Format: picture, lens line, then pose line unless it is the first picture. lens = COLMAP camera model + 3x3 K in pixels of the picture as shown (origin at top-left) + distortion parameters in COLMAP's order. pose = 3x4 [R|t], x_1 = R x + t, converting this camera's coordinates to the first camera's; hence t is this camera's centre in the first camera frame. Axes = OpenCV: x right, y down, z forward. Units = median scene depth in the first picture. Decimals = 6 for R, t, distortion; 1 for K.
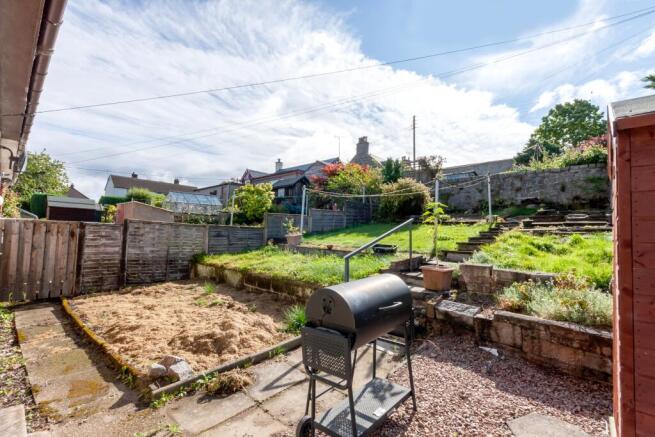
lens RADIAL K [[307.7, 0, 324.8], [0, 307.7, 216.0], [0, 0, 1]] dist [0.001312, 0.000145]
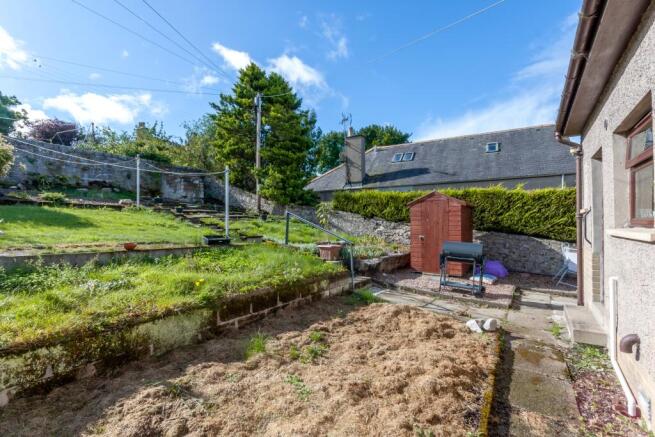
lens RADIAL K [[307.7, 0, 324.8], [0, 307.7, 216.0], [0, 0, 1]] dist [0.001312, 0.000145]
pose [[-0.168801, -0.006460, 0.985629, -1.534708], [-0.068704, 0.997623, -0.005228, 0.036797], [-0.983253, -0.068599, -0.168843, 1.701265]]
